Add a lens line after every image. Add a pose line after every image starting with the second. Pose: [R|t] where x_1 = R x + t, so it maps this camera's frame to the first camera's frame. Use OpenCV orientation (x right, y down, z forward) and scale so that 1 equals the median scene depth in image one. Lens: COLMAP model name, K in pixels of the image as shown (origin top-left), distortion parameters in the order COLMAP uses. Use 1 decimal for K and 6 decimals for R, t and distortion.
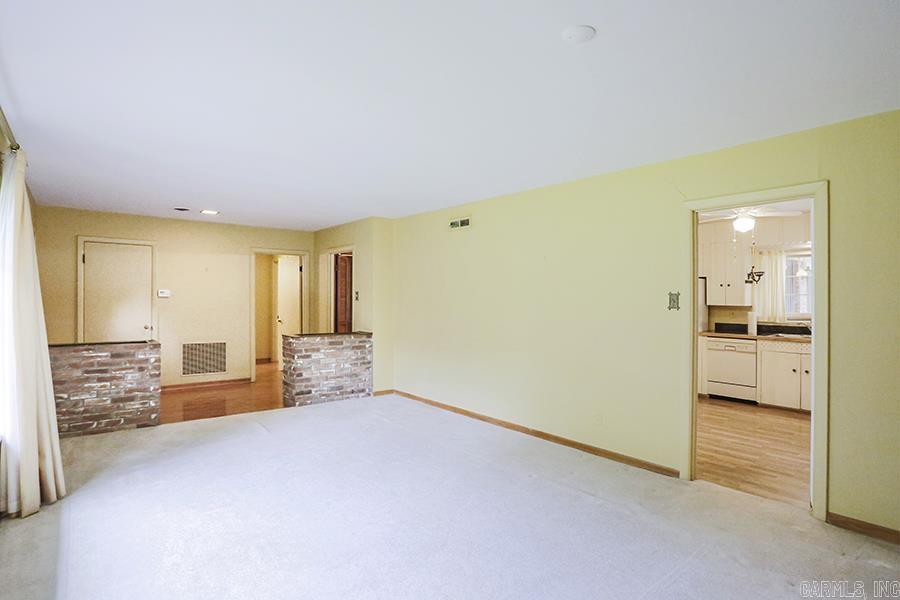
lens RADIAL K [[474.2, 0, 448.5], [0, 474.2, 295.9], [0, 0, 1]] dist [-0.064646, 0.029186]
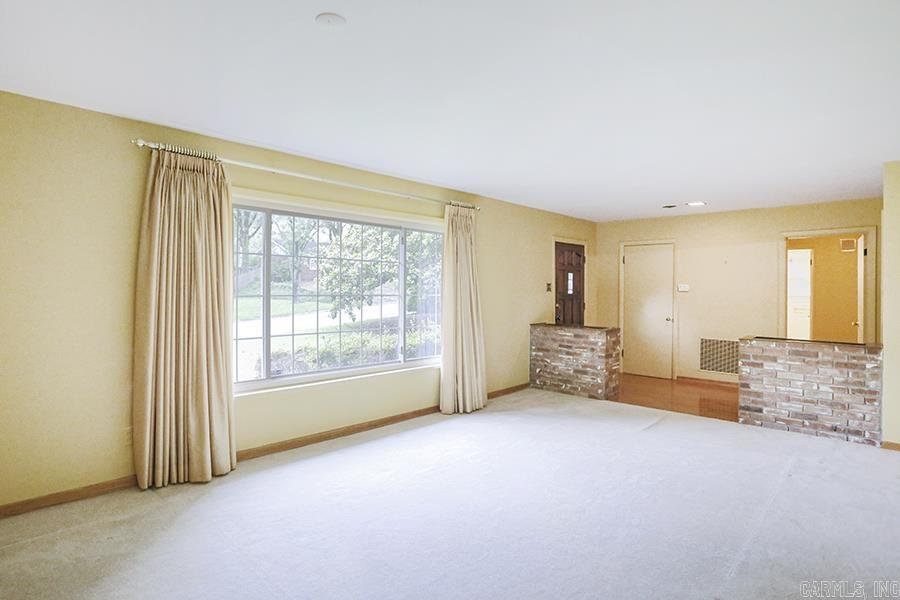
lens RADIAL K [[474.2, 0, 447.2], [0, 474.2, 296.7], [0, 0, 1]] dist [-0.064646, 0.029186]
pose [[0.121909, 0.007451, -0.992513, 0.410214], [-0.004969, 0.999964, 0.006897, 0.010807], [0.992529, 0.004091, 0.121941, 0.384313]]
